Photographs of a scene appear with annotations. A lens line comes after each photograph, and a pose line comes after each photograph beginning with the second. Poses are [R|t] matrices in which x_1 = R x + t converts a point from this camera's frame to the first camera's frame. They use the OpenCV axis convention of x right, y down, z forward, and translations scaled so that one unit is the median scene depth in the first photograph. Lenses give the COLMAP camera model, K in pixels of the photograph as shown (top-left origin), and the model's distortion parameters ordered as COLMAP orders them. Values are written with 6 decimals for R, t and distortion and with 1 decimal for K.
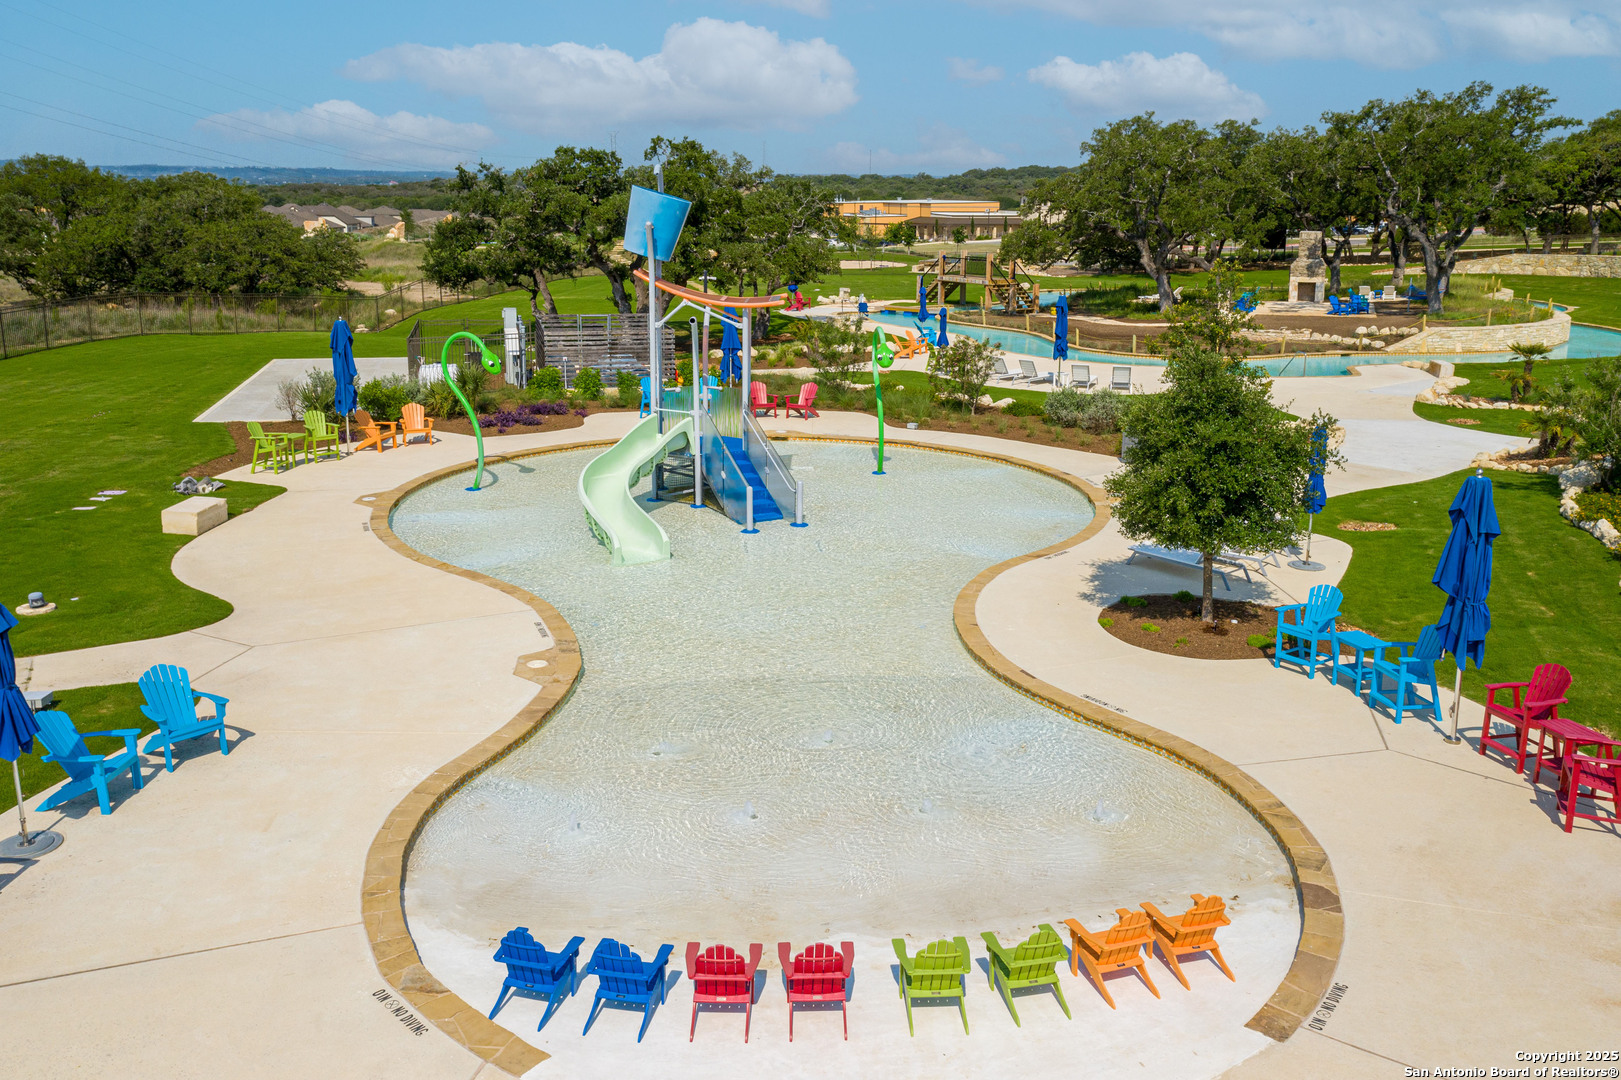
lens RADIAL K [[1396.7, 0, 817.7], [0, 1396.7, 487.7], [0, 0, 1]] dist [0.000004, 0.006862]
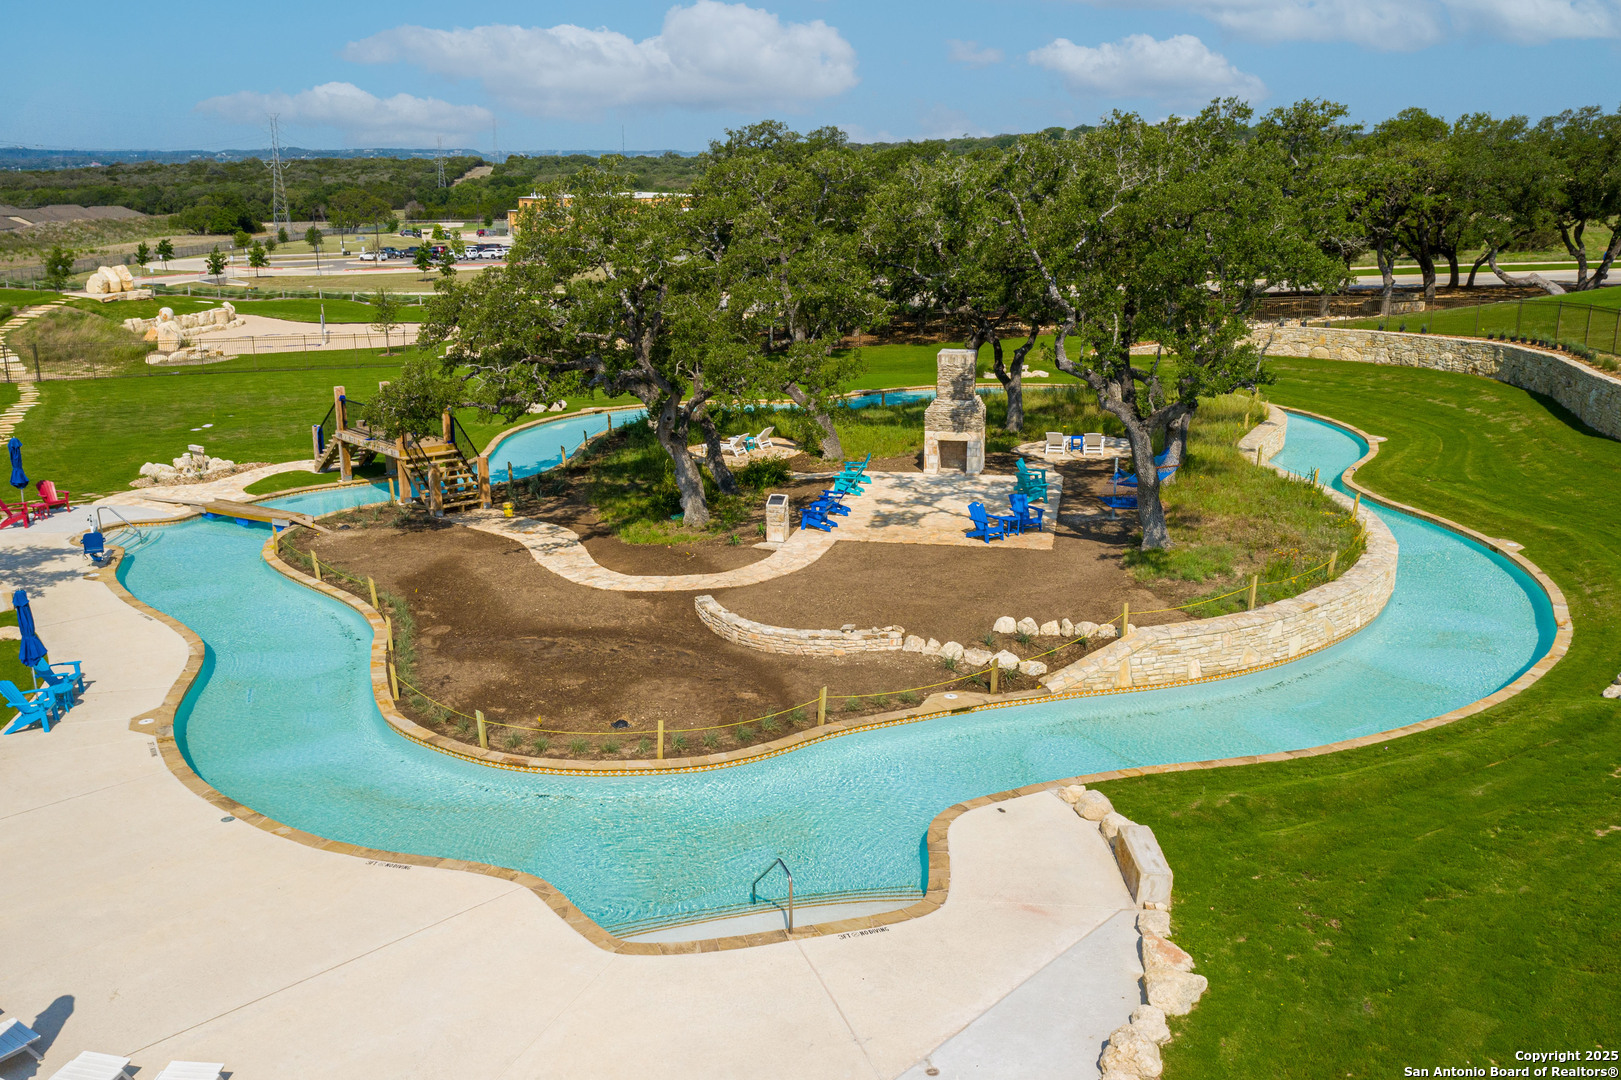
lens RADIAL K [[1360.6, 0, 810.5], [0, 1360.6, 540.0], [0, 0, 1]] dist [0.006262, -0.003432]
pose [[0.990183, -0.047403, 0.131494, 0.265819], [0.038873, 0.997016, 0.066697, -0.179396], [-0.134263, -0.060931, 0.989071, 0.551873]]
